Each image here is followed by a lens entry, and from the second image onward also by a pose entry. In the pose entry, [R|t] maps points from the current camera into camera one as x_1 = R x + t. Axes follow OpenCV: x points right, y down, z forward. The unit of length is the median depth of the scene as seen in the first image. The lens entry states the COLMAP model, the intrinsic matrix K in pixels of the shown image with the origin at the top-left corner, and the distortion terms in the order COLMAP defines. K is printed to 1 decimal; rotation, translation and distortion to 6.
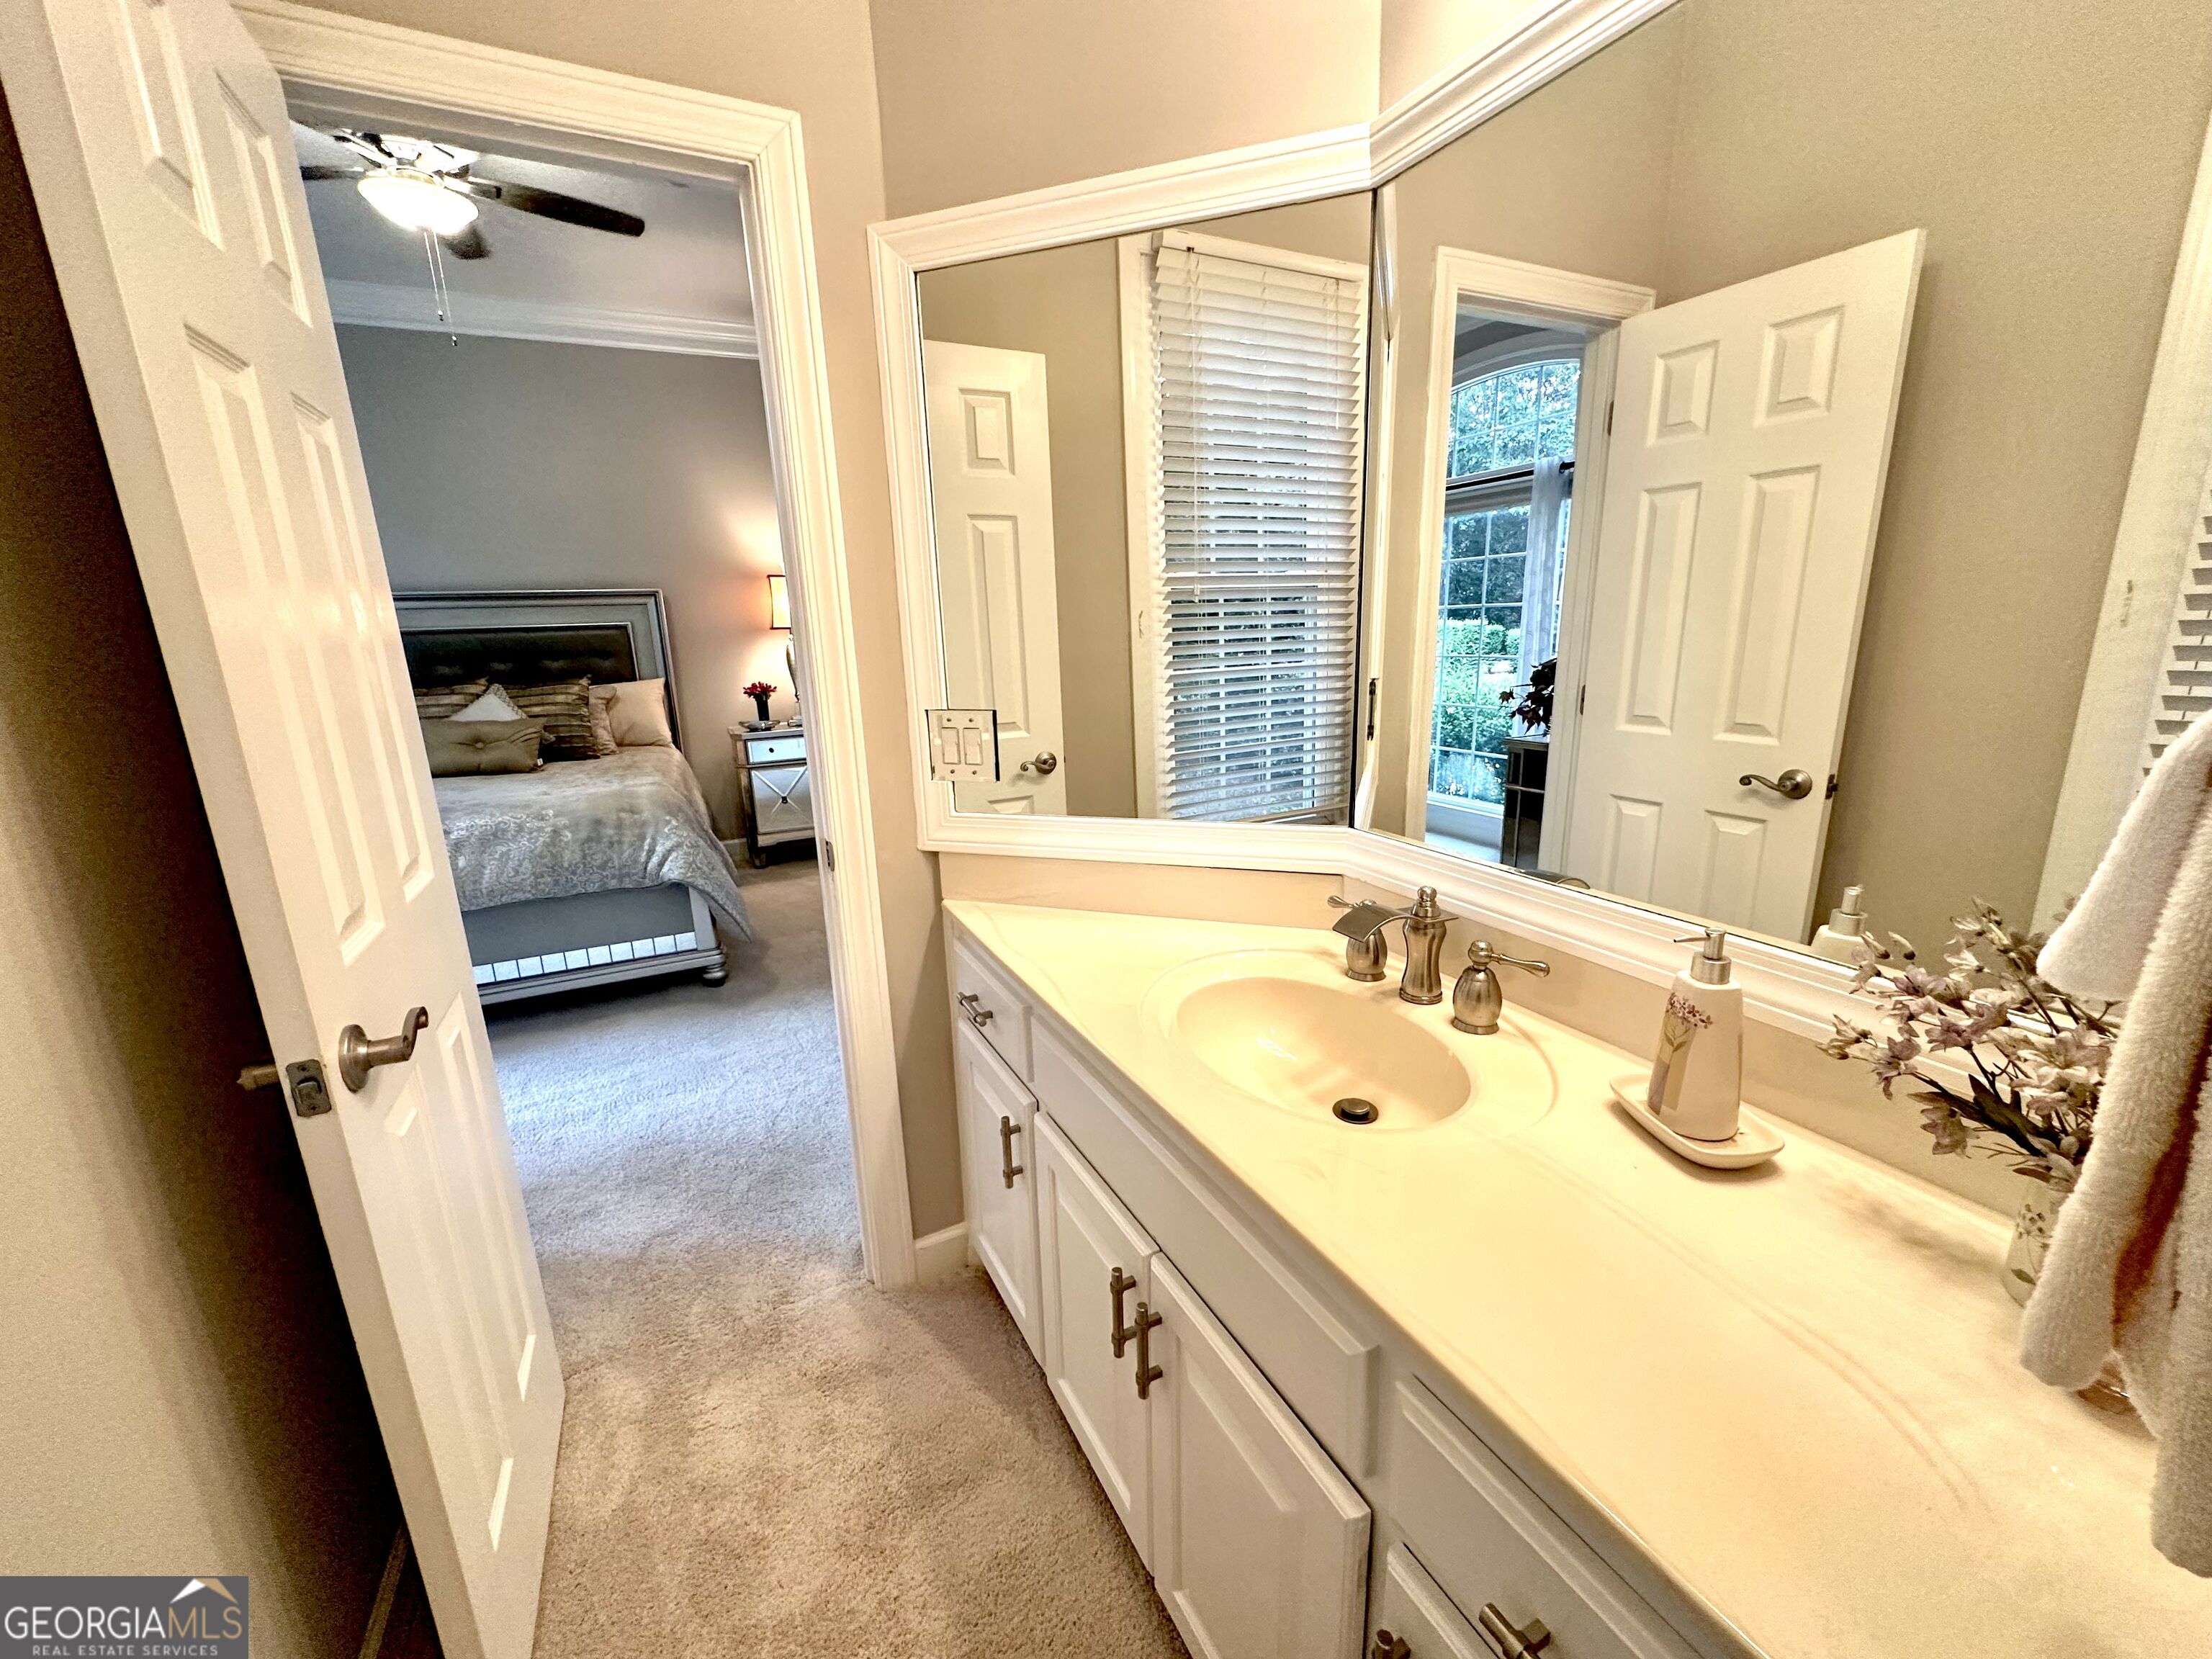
lens RADIAL K [[881.0, 0, 1106.0], [0, 881.0, 829.5], [0, 0, 1]] dist [-0.002951, 0.000857]
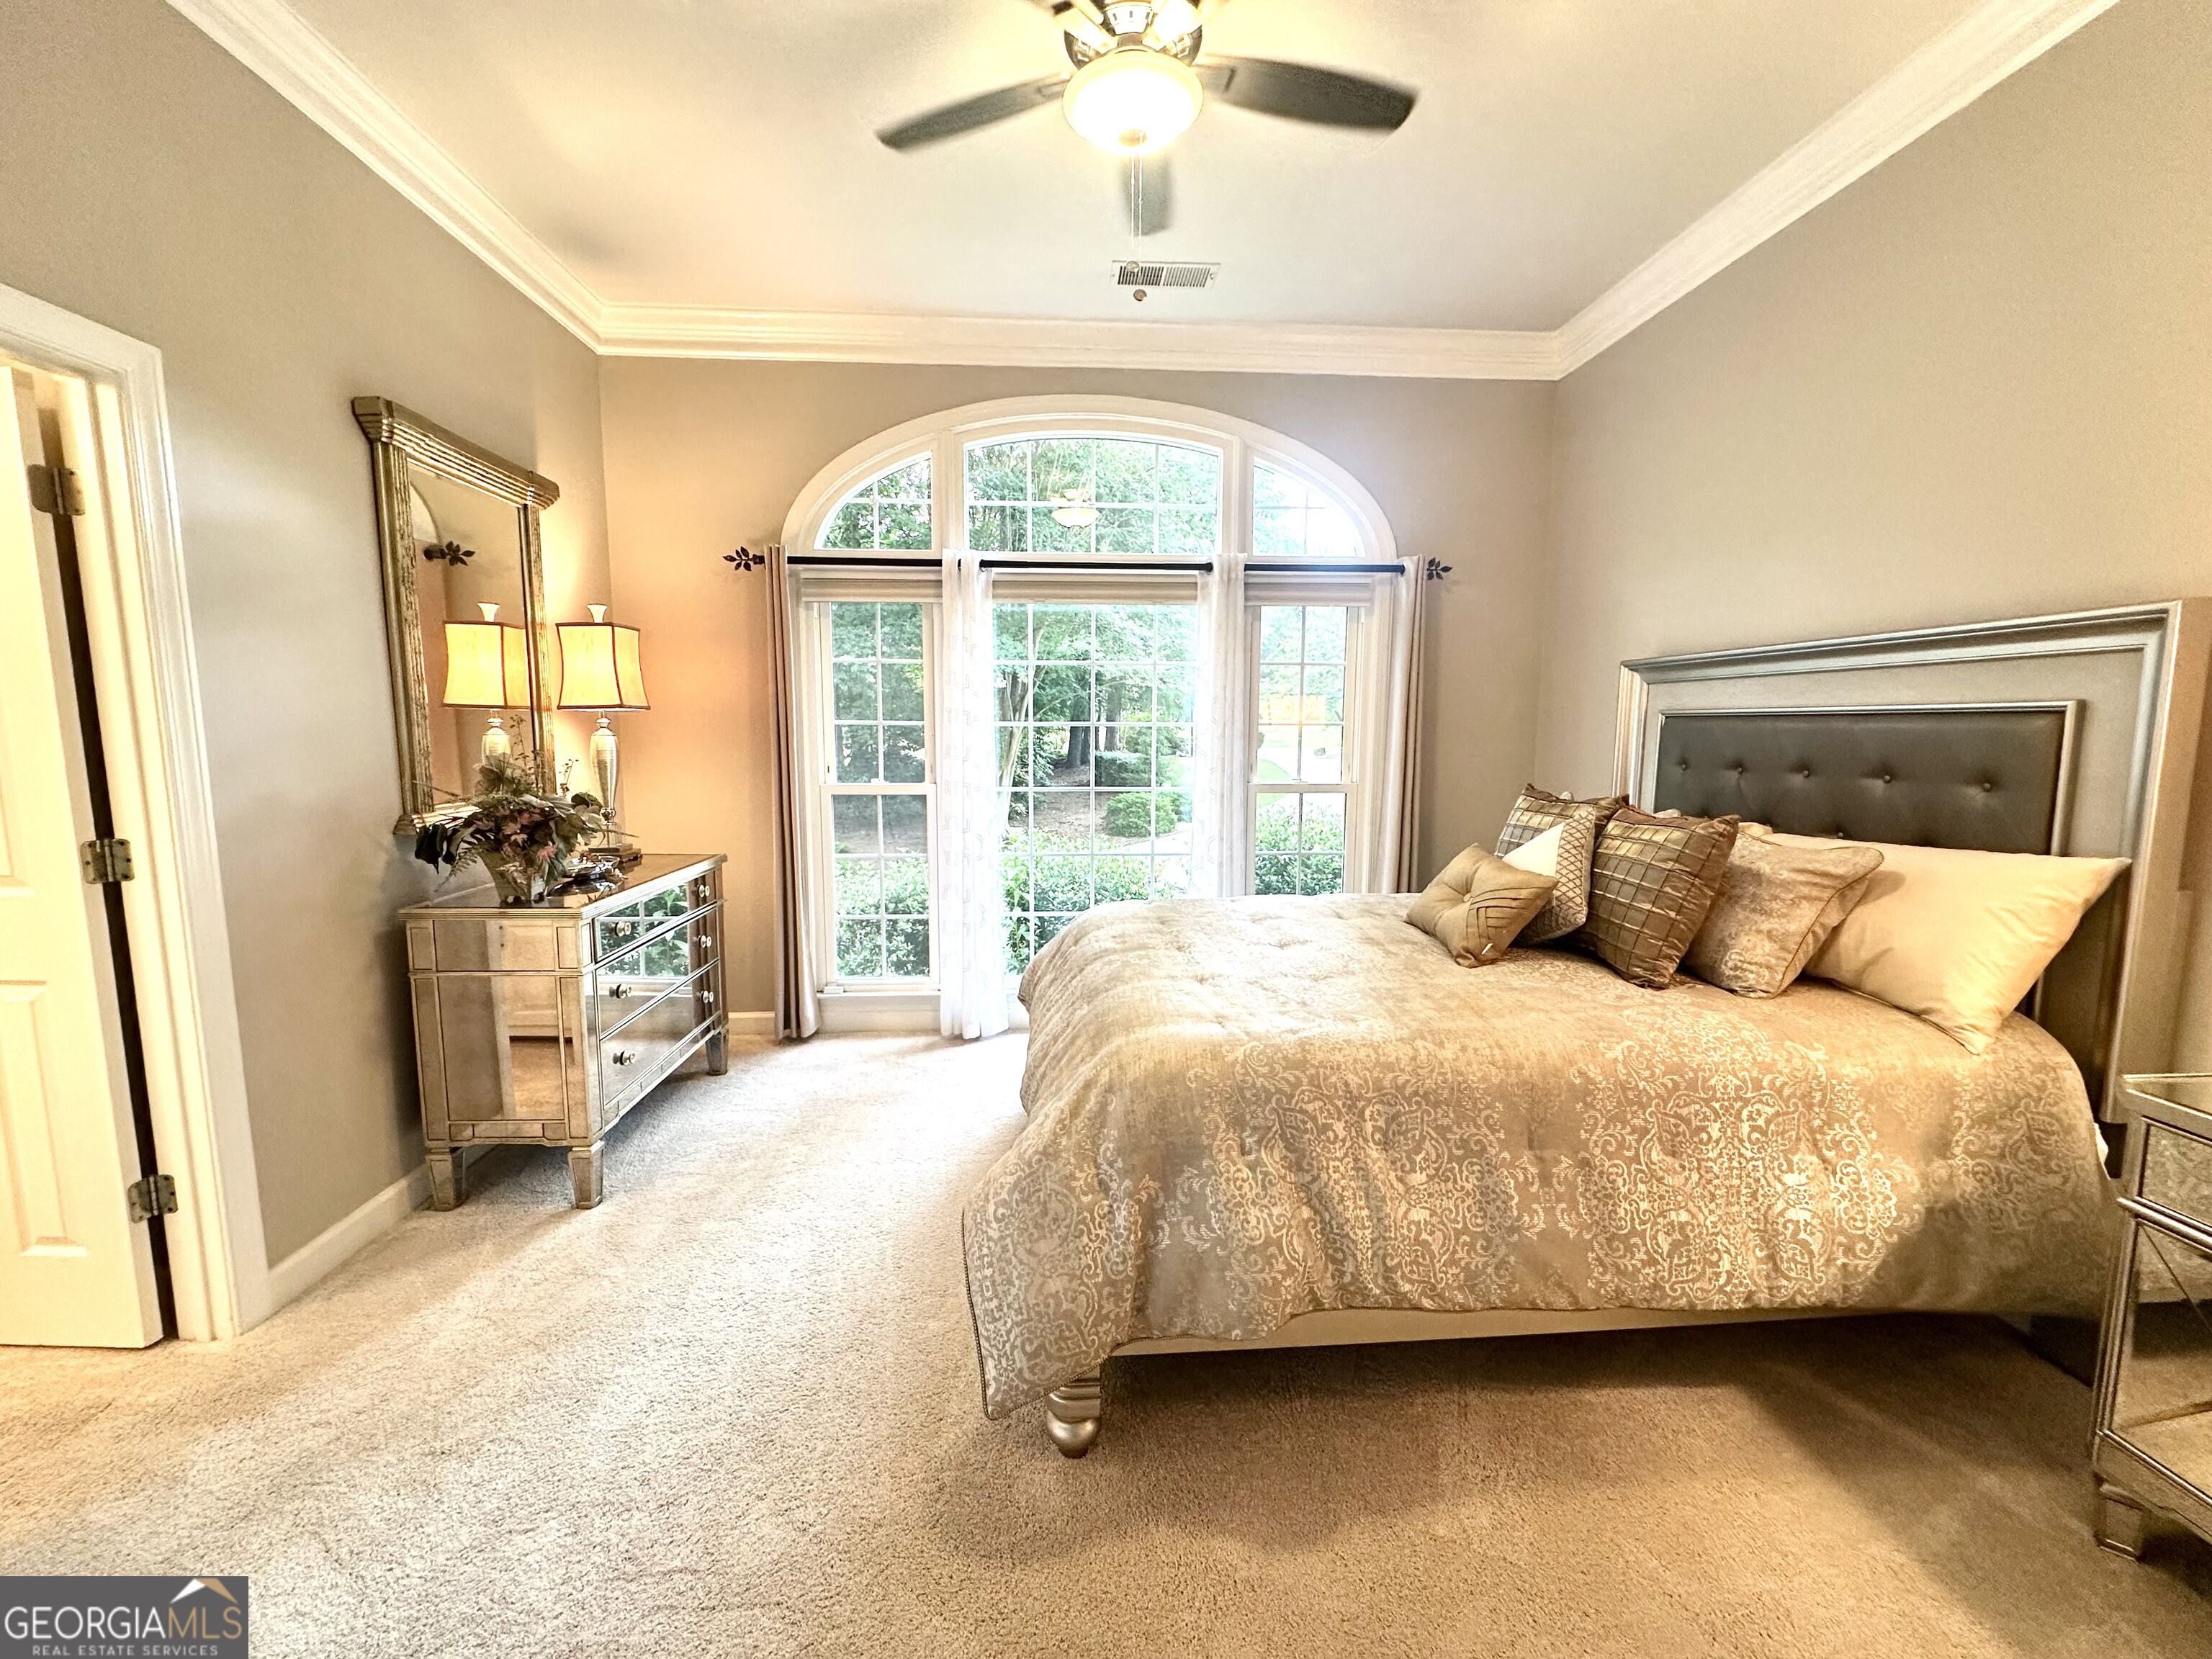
lens RADIAL K [[881.0, 0, 1106.0], [0, 881.0, 829.5], [0, 0, 1]] dist [-0.002951, 0.000857]
pose [[-0.384925, 0.140871, -0.912134, -0.046056], [-0.202602, 0.951281, 0.232416, -0.231615], [0.900436, 0.274263, -0.337631, 0.956381]]
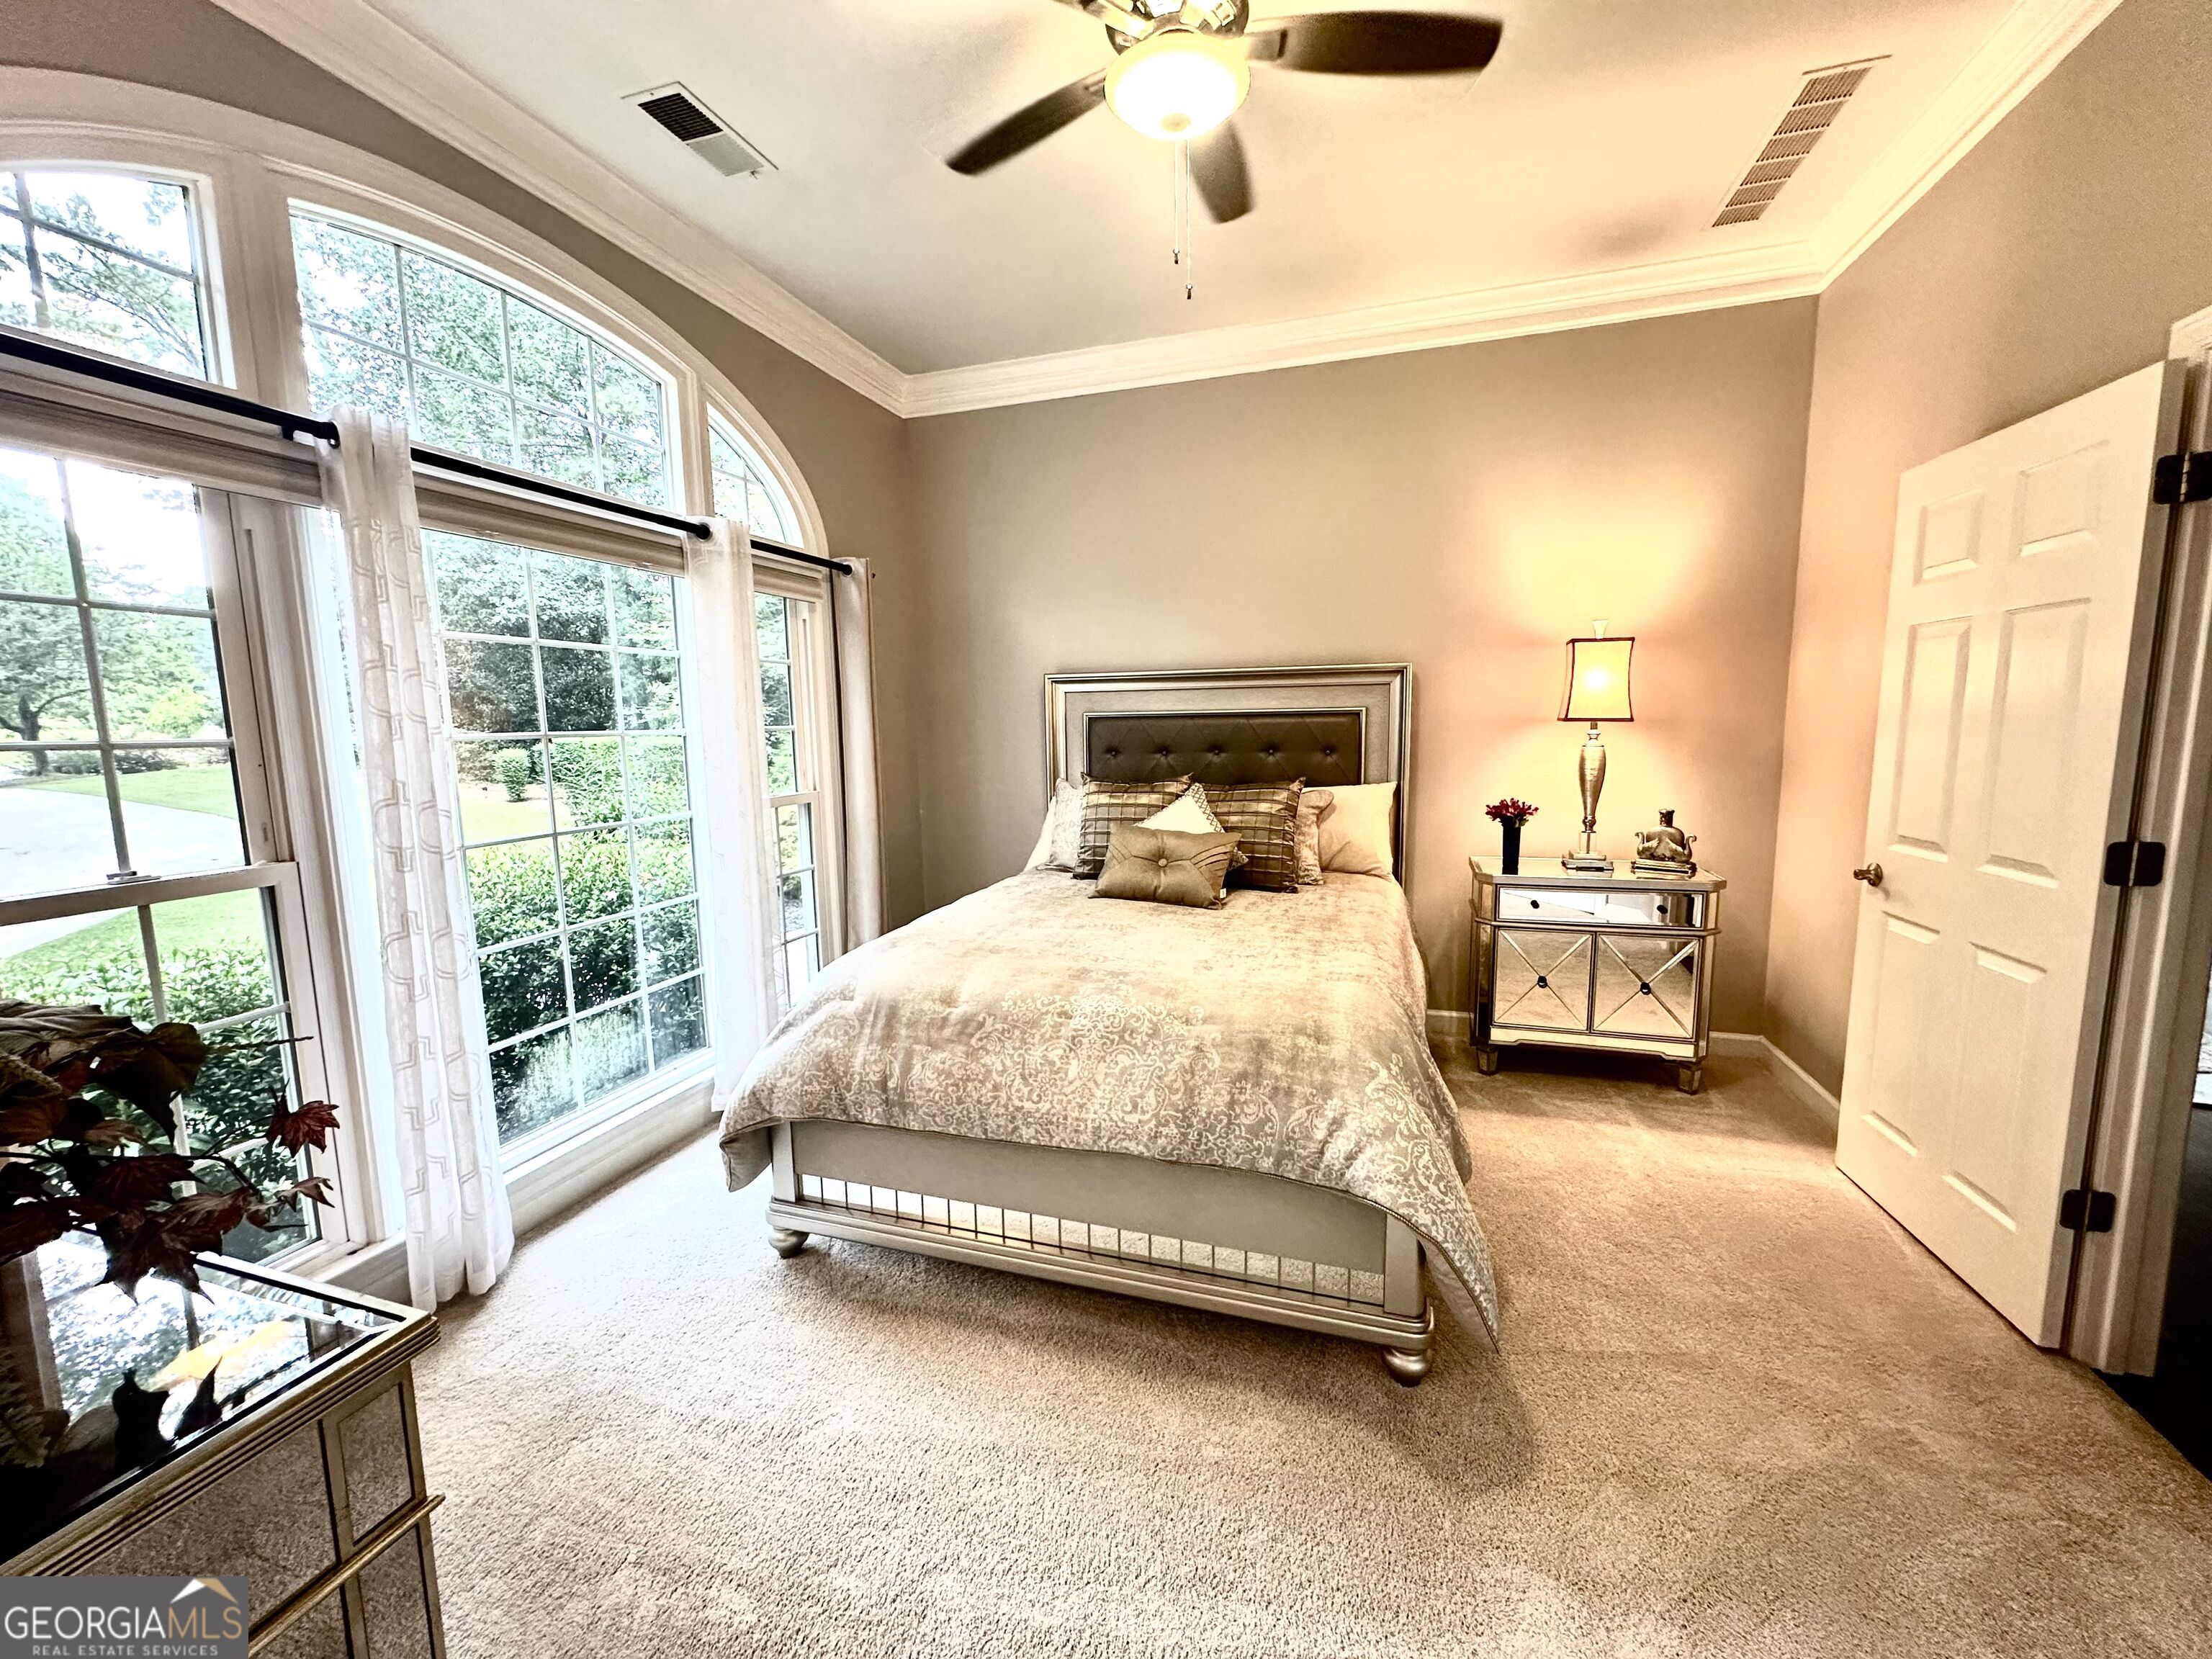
lens RADIAL K [[881.0, 0, 1106.0], [0, 881.0, 829.5], [0, 0, 1]] dist [-0.002951, 0.000857]
pose [[0.721438, 0.108323, -0.683954, -0.212478], [-0.167547, 0.985648, -0.020624, -0.098085], [0.671904, 0.129474, 0.729233, 0.385313]]
